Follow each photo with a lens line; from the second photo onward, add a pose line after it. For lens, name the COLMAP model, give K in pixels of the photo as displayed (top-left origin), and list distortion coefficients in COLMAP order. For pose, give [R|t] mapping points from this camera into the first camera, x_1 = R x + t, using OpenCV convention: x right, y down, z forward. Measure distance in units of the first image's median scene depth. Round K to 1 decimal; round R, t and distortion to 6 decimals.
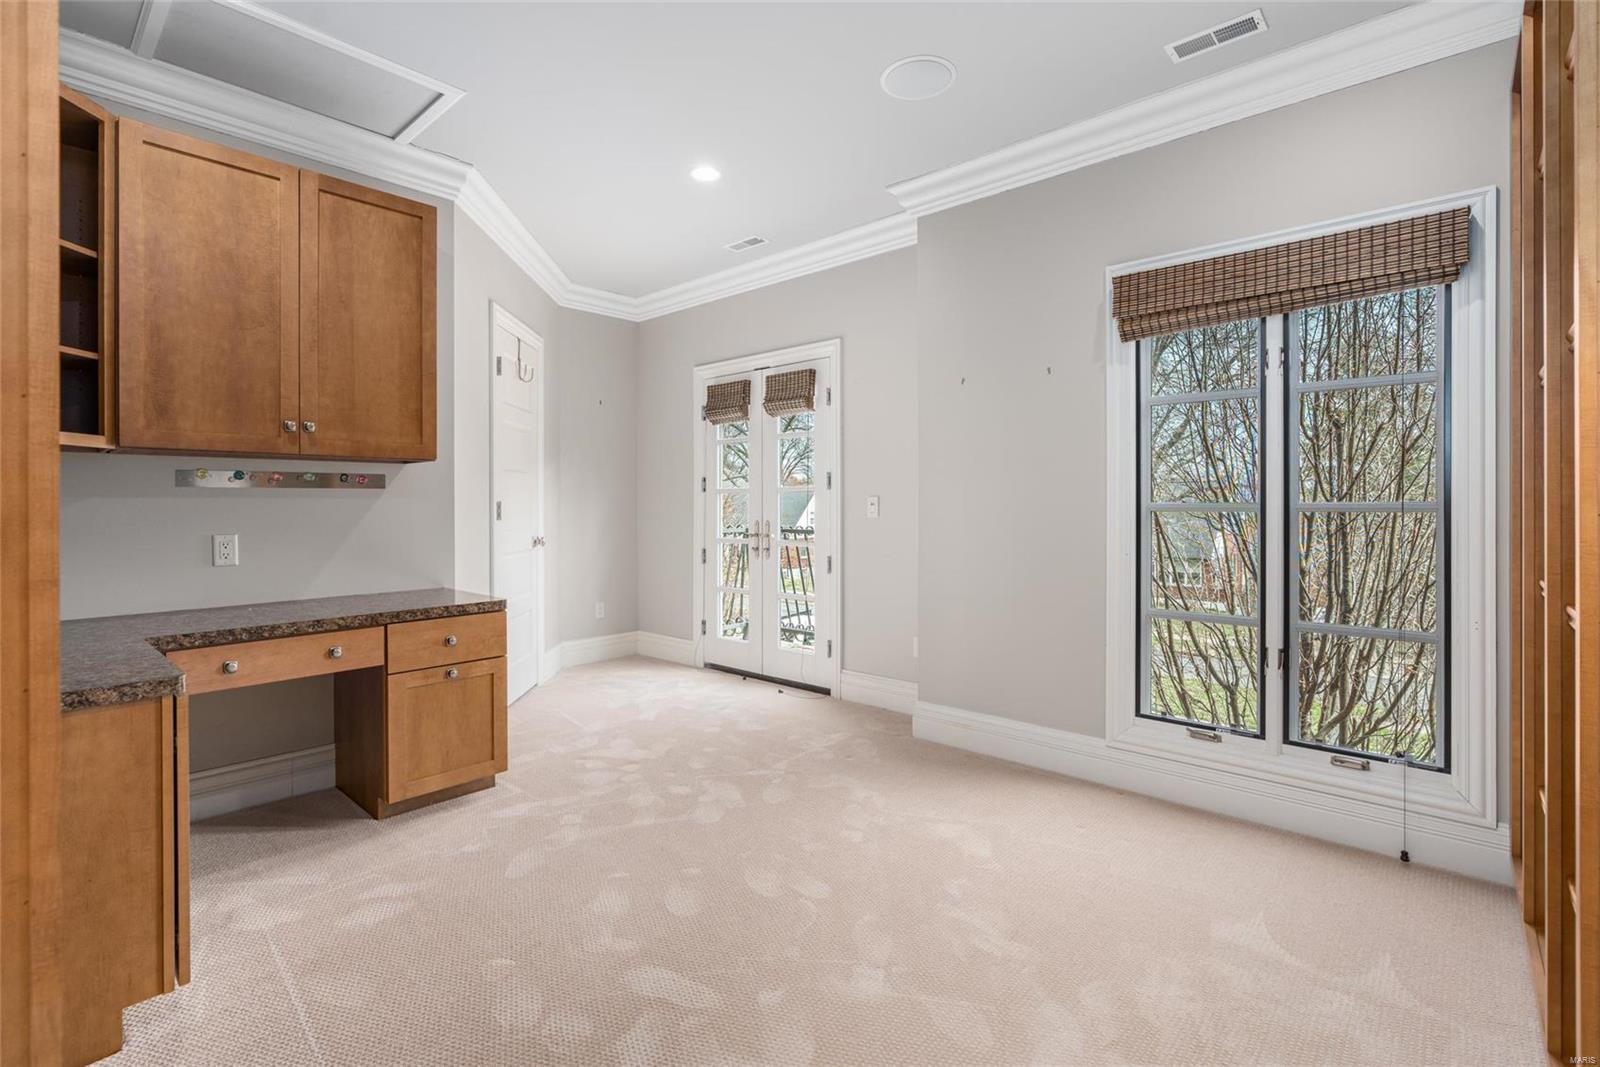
lens RADIAL K [[726.9, 0, 794.3], [0, 726.9, 505.6], [0, 0, 1]] dist [-0.011233, 0.004119]
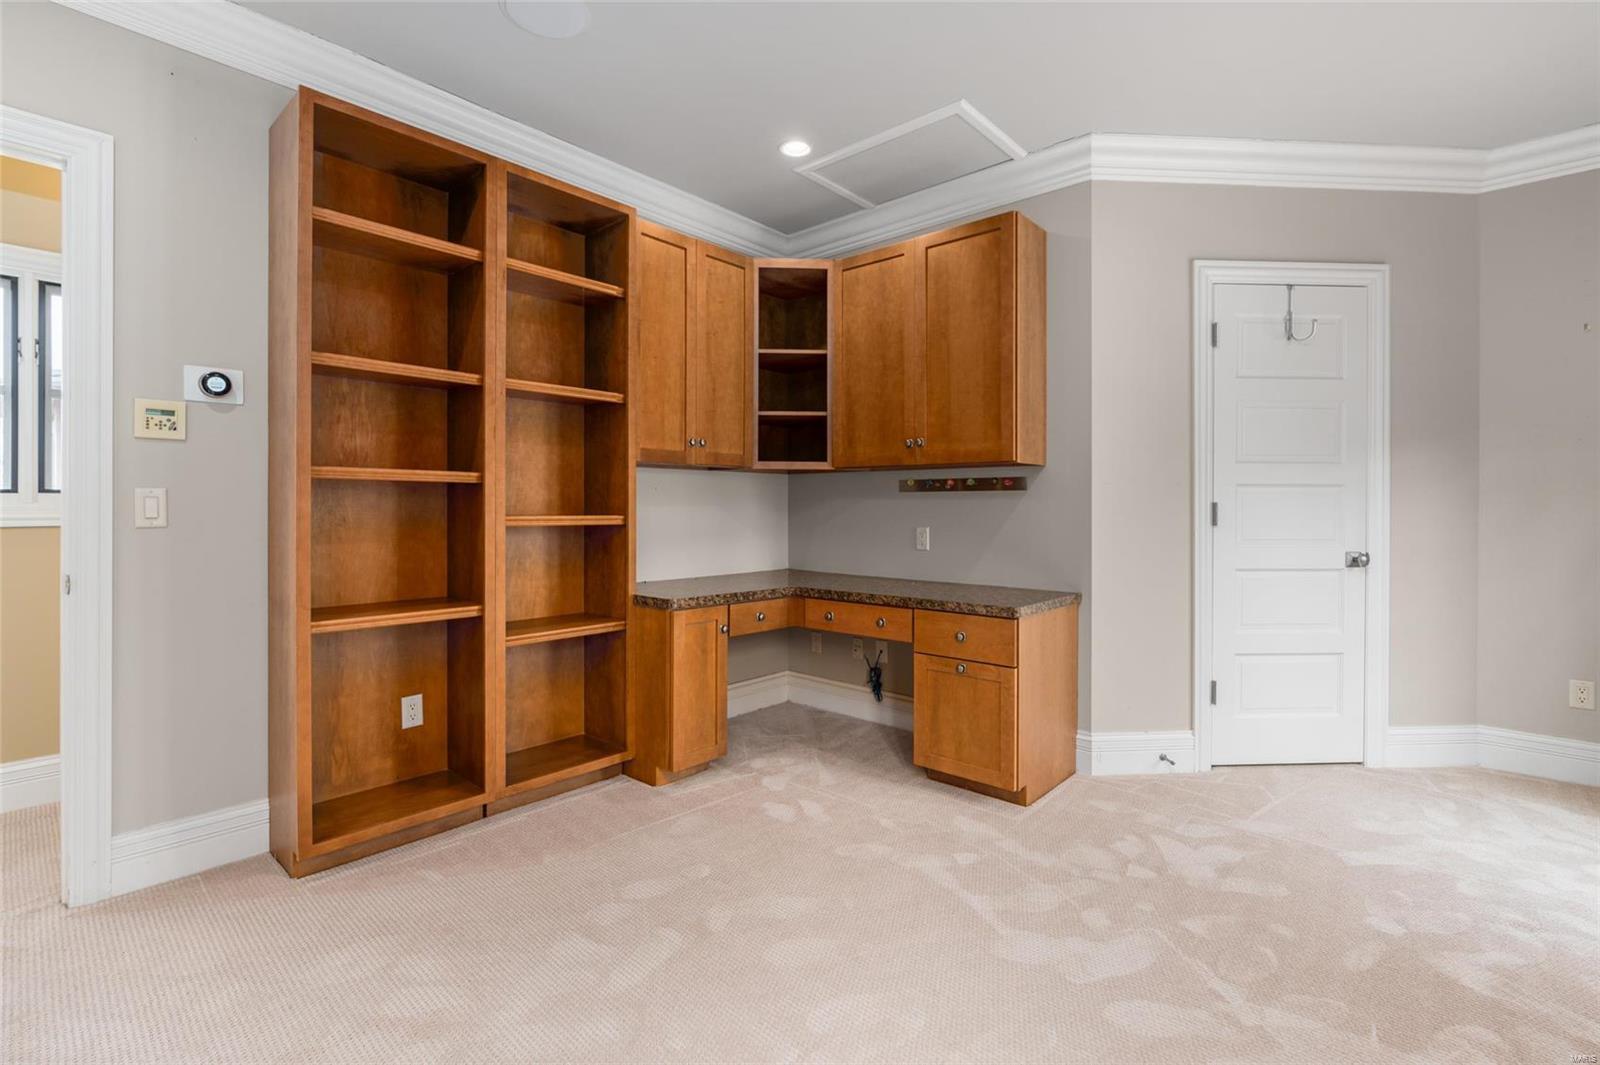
lens RADIAL K [[726.9, 0, 816.2], [0, 726.9, 510.7], [0, 0, 1]] dist [-0.011233, 0.004119]
pose [[0.023508, 0.010193, -0.999672, 0.545892], [-0.005651, 0.999933, 0.010063, -0.003023], [0.999708, 0.005413, 0.023564, 0.751454]]
